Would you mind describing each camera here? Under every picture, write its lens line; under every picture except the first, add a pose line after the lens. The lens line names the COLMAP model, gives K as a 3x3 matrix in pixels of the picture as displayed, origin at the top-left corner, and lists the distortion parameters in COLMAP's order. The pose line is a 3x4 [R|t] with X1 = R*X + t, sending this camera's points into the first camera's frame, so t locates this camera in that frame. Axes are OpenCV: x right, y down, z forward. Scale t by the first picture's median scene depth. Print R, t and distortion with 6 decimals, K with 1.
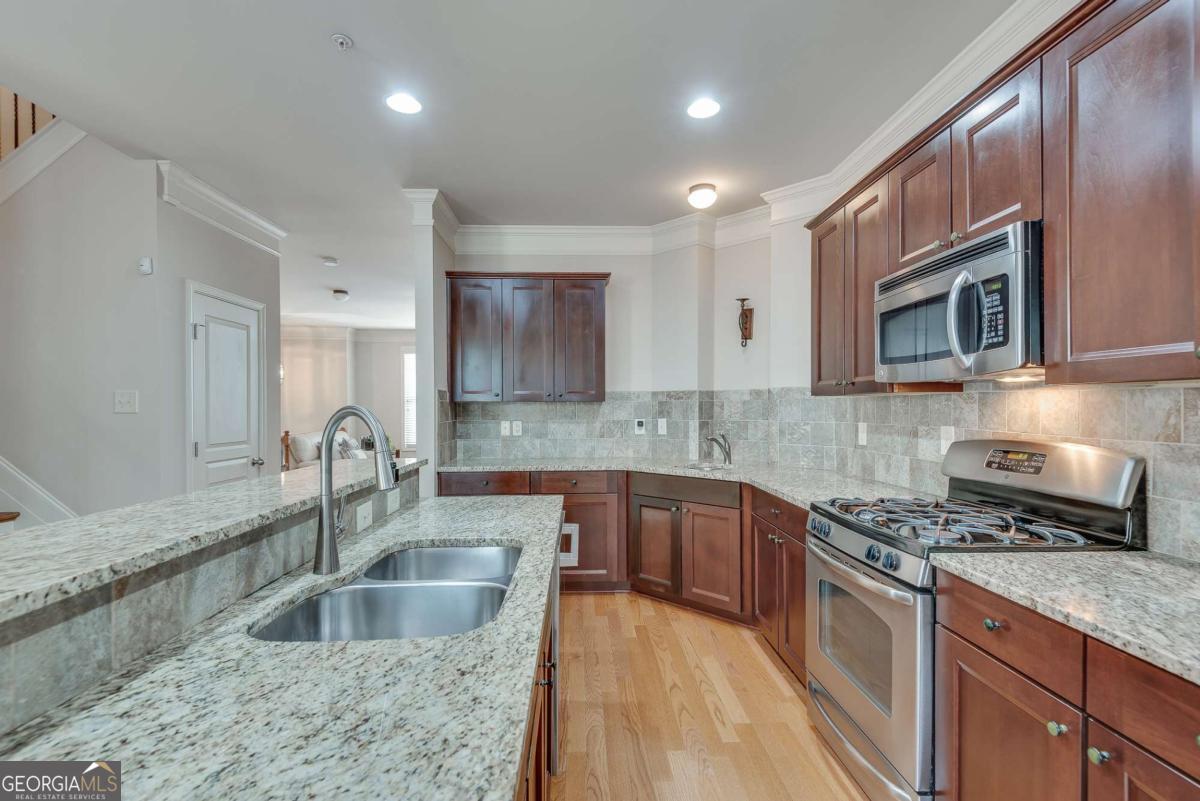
lens RADIAL K [[558.5, 0, 593.2], [0, 558.5, 408.2], [0, 0, 1]] dist [0.023136, -0.011950]
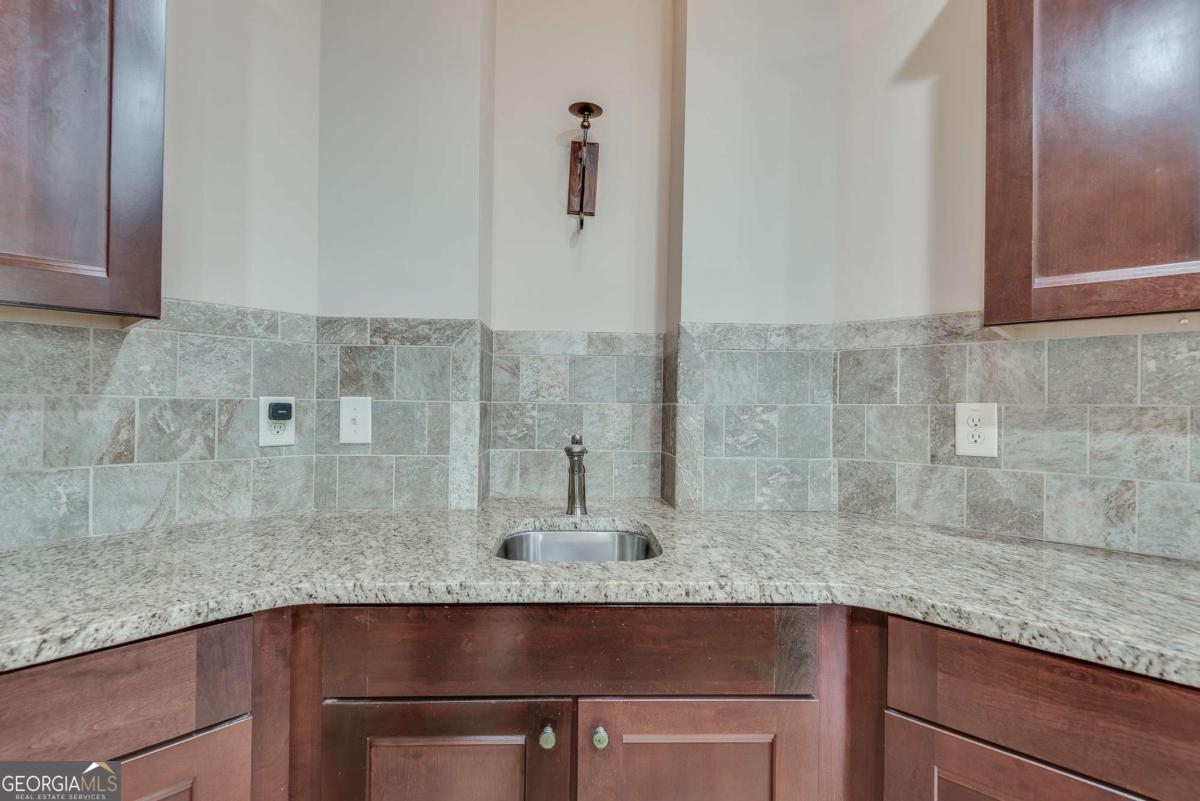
lens RADIAL K [[558.5, 0, 594.6], [0, 558.5, 403.5], [0, 0, 1]] dist [0.023136, -0.011950]
pose [[0.690940, 0.013158, 0.722792, -0.046683], [-0.014074, 0.999890, -0.004749, 0.042072], [-0.722775, -0.006891, 0.691049, 1.227450]]
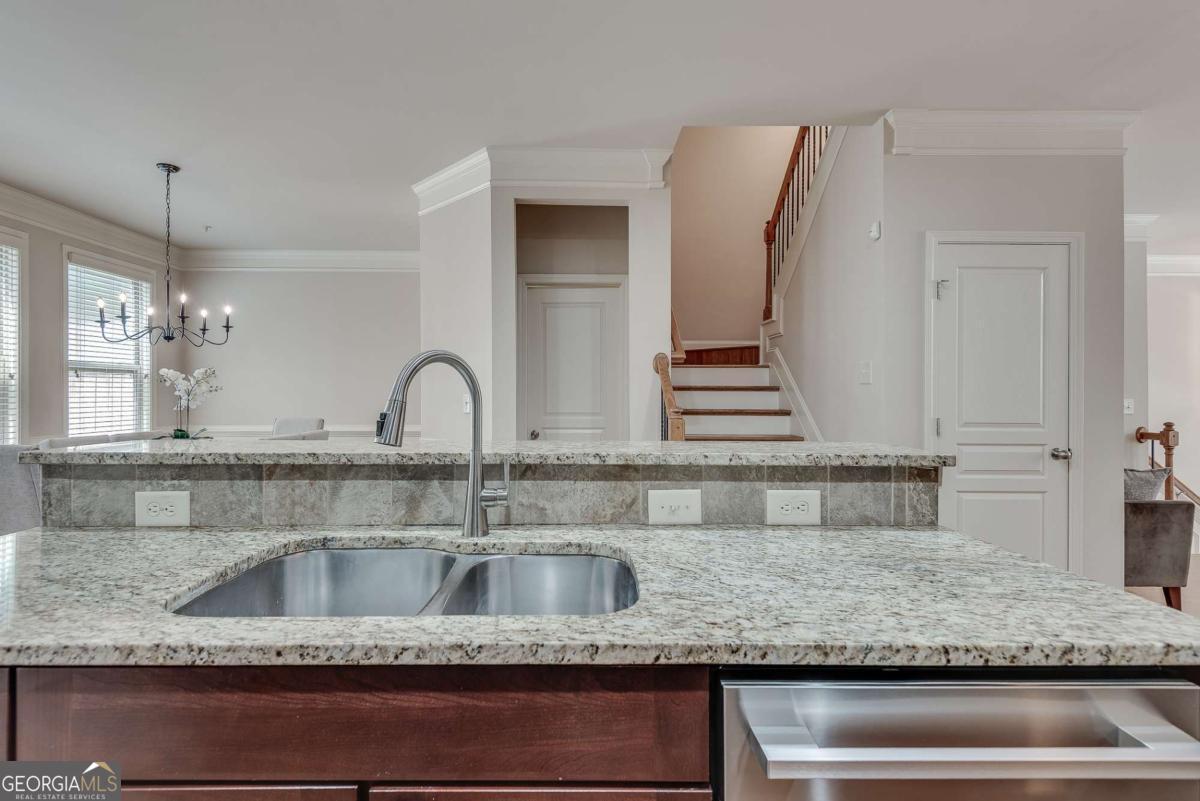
lens RADIAL K [[558.5, 0, 595.9], [0, 558.5, 398.9], [0, 0, 1]] dist [0.023136, -0.011950]
pose [[-0.022147, 0.013363, -0.999665, 0.252351], [-0.005733, 0.999893, 0.013493, 0.034278], [0.999738, 0.006030, -0.022068, 0.728267]]
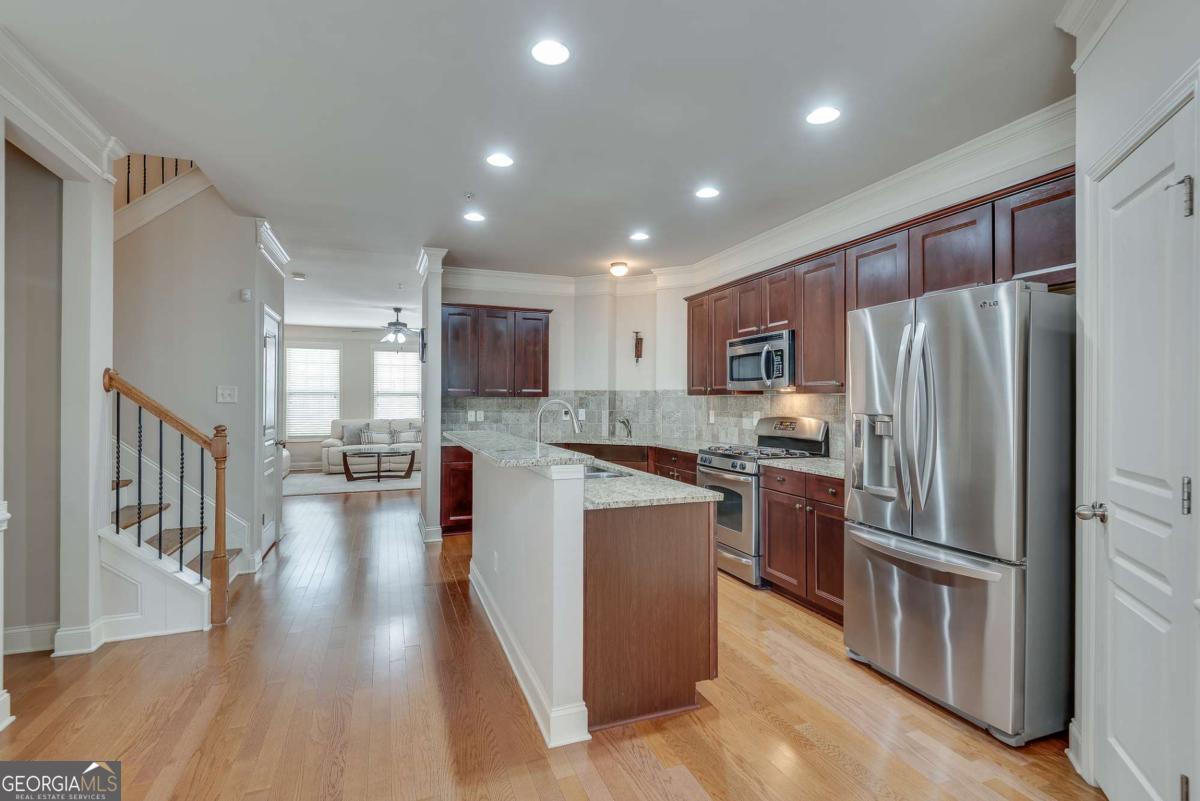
lens RADIAL K [[558.5, 0, 590.1], [0, 558.5, 392.5], [0, 0, 1]] dist [0.023136, -0.011950]
pose [[0.950682, 0.011560, 0.309952, -0.583919], [-0.005847, 0.999796, -0.019354, 0.006643], [-0.310112, 0.016587, 0.950555, -0.753438]]
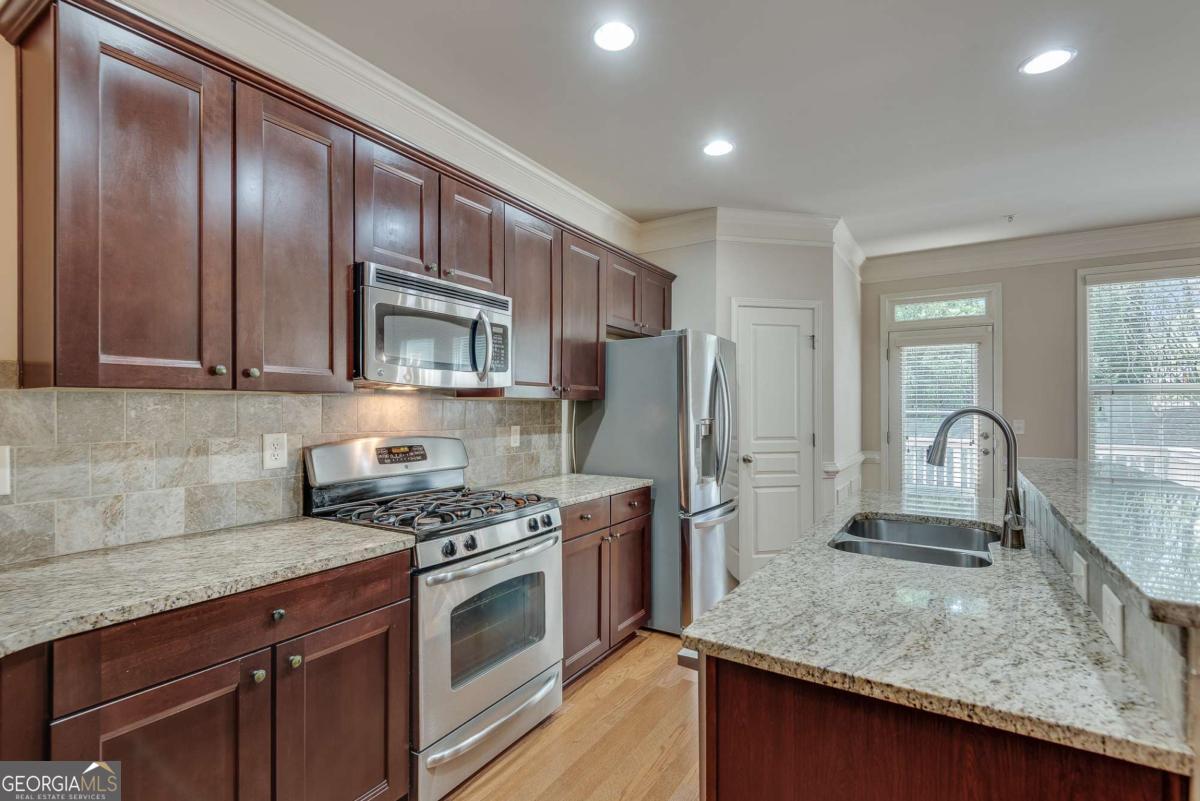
lens RADIAL K [[558.5, 0, 597.6], [0, 558.5, 408.2], [0, 0, 1]] dist [0.023136, -0.011950]
pose [[-0.828686, 0.004339, 0.559697, -0.246899], [0.005802, 0.999983, 0.000838, -0.004340], [-0.559684, 0.003942, -0.828697, 1.478172]]
